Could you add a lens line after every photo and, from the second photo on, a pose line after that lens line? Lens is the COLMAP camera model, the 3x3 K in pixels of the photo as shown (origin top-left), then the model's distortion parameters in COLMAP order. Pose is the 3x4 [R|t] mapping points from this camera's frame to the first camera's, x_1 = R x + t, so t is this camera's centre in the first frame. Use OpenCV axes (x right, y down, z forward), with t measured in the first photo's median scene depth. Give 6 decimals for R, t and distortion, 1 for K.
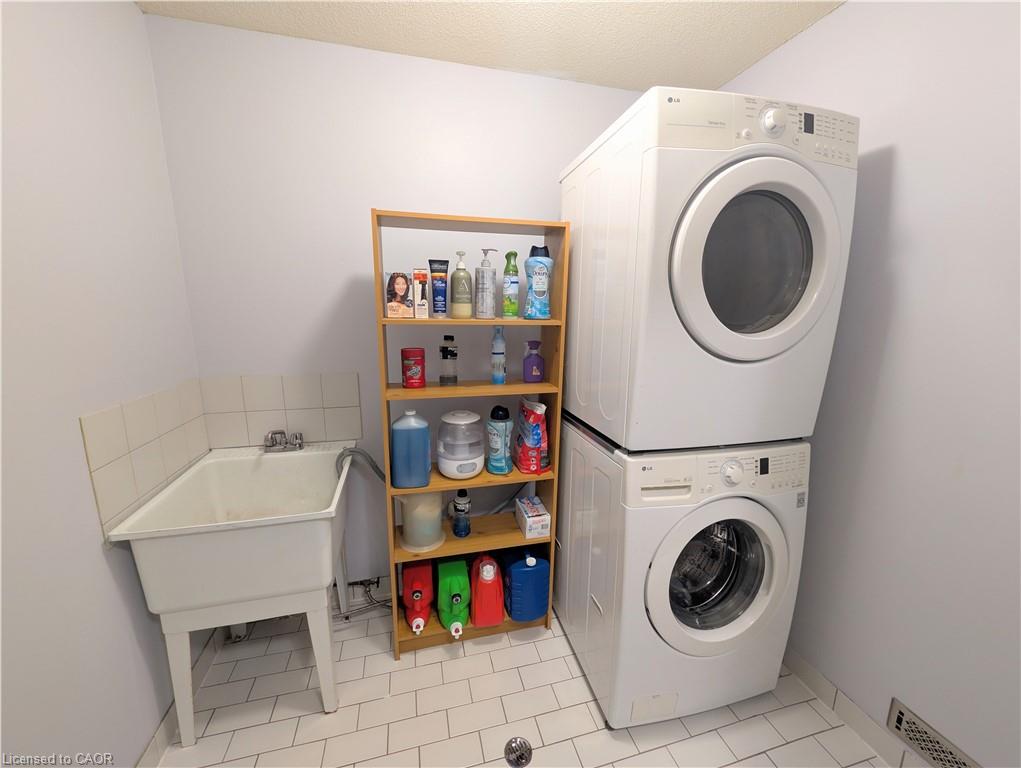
lens RADIAL K [[393.6, 0, 509.7], [0, 393.6, 381.9], [0, 0, 1]] dist [-0.000481, 0.000714]
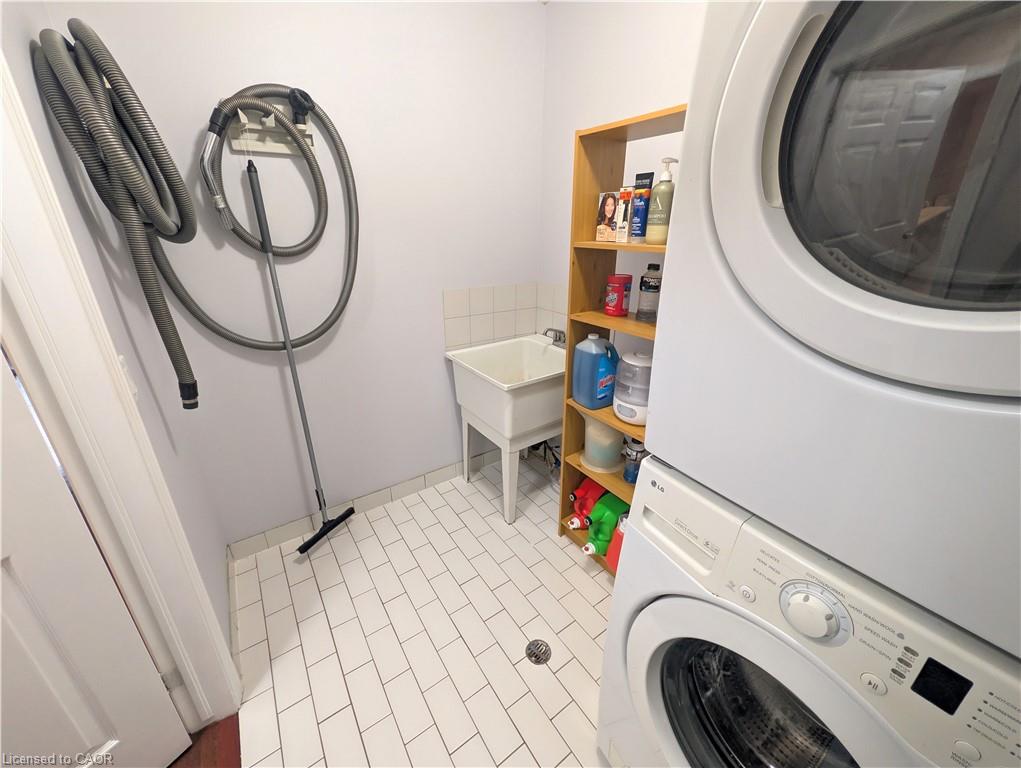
lens RADIAL K [[393.6, 0, 509.2], [0, 393.6, 382.8], [0, 0, 1]] dist [-0.000481, 0.000714]
pose [[0.345810, 0.337958, -0.875328, 0.634128], [-0.175073, 0.939740, 0.293662, -0.076143], [0.921827, 0.051695, 0.384139, 0.410138]]
